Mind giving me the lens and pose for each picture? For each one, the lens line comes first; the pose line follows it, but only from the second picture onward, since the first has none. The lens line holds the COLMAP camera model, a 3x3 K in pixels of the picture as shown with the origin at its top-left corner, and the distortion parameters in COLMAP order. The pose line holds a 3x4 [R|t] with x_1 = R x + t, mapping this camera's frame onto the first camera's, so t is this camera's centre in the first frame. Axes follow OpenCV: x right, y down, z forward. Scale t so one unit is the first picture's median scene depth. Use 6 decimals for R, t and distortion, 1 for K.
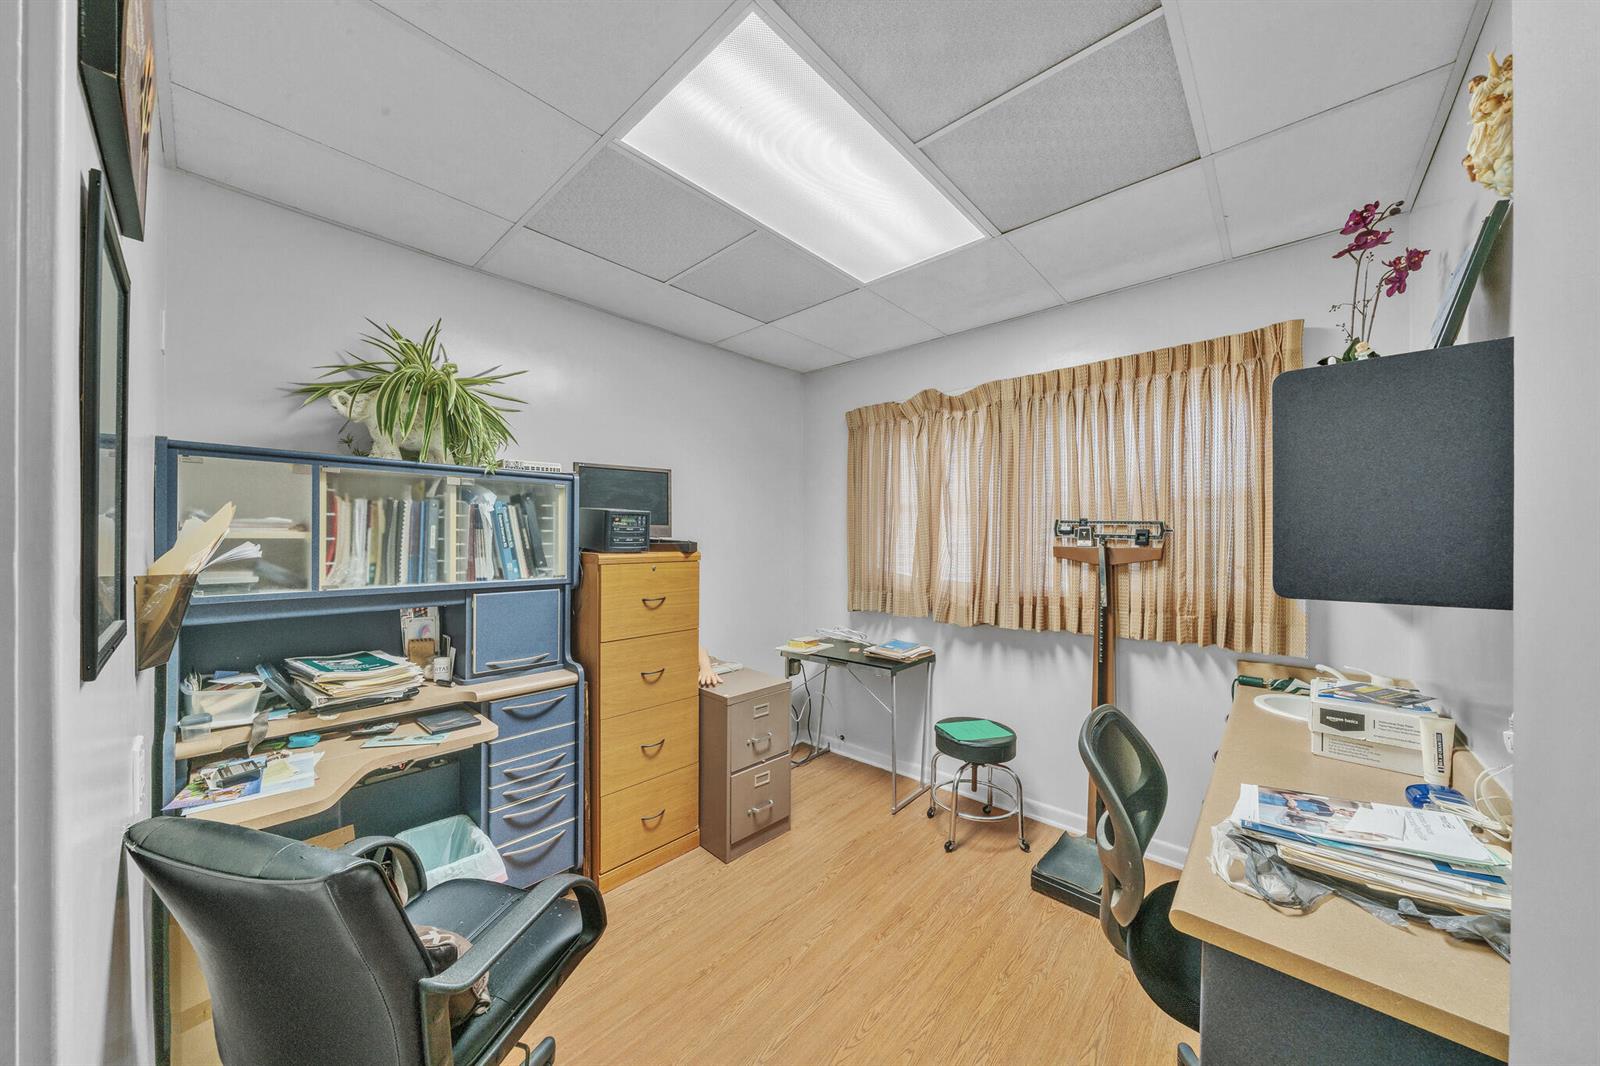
lens RADIAL K [[545.5, 0, 795.0], [0, 545.5, 538.1], [0, 0, 1]] dist [-0.005710, -0.000466]
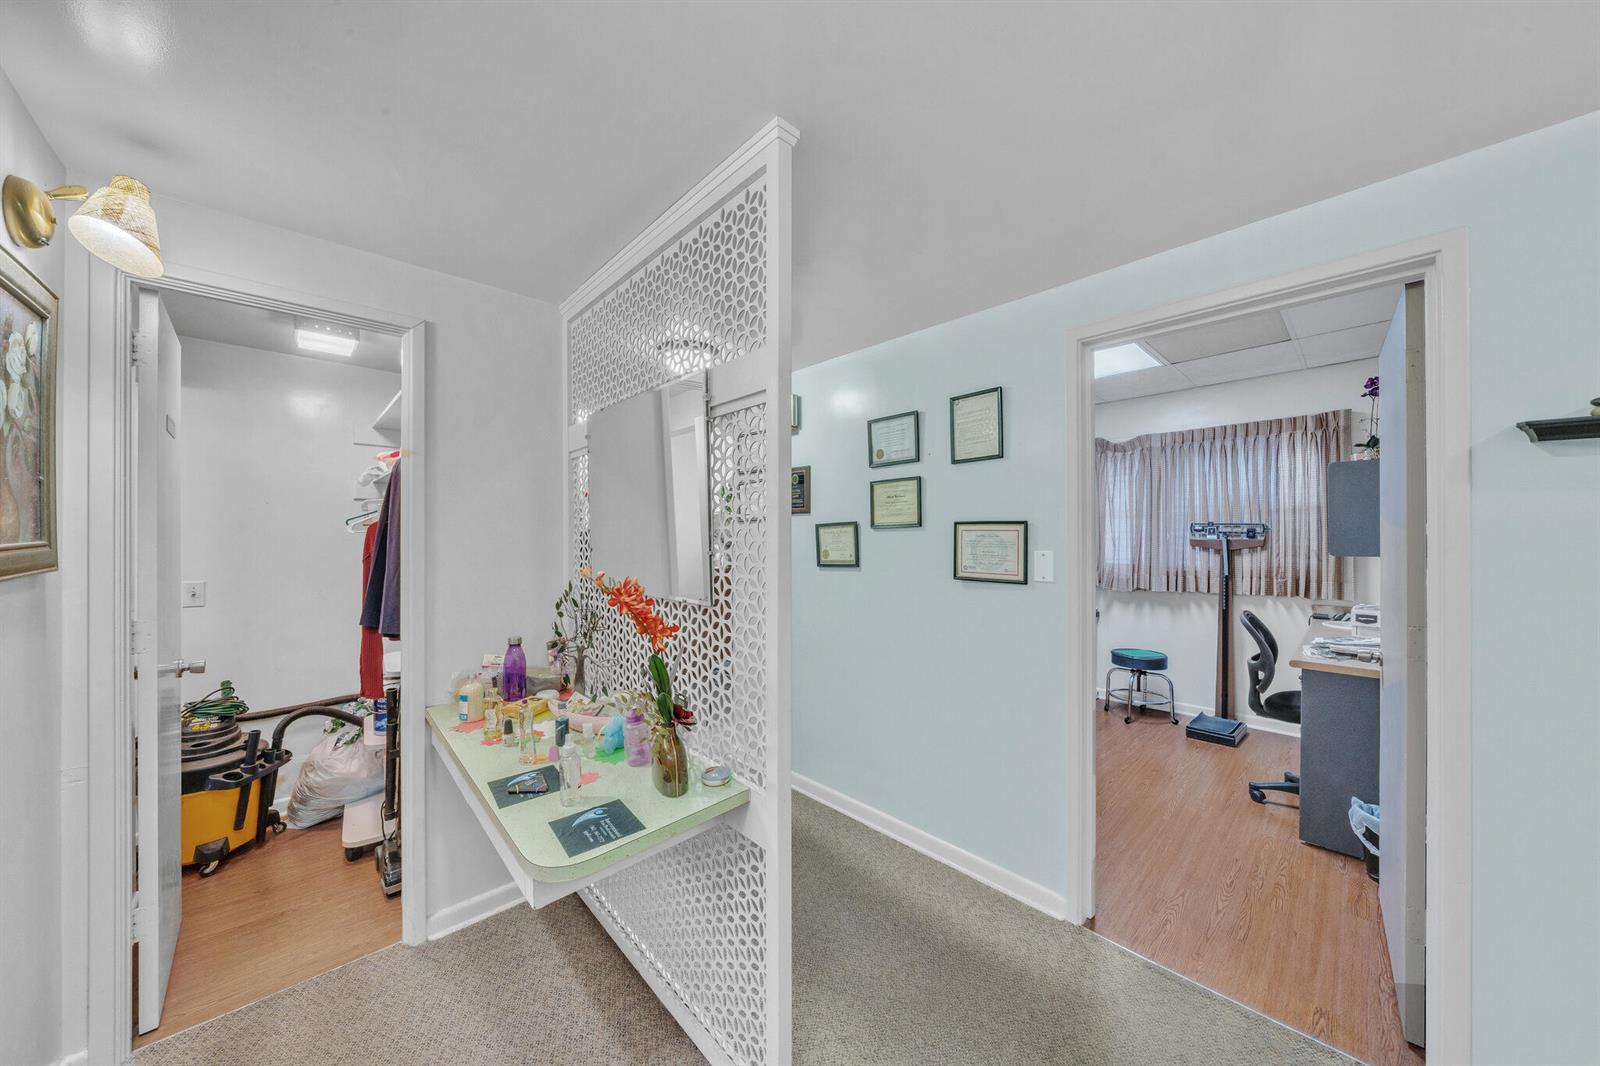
lens RADIAL K [[545.5, 0, 795.9], [0, 545.5, 537.8], [0, 0, 1]] dist [-0.005710, -0.000466]
pose [[0.997101, -0.002347, -0.076053, -0.605030], [0.001998, 0.999987, -0.004669, 0.017326], [0.076063, 0.004503, 0.997093, -0.740203]]
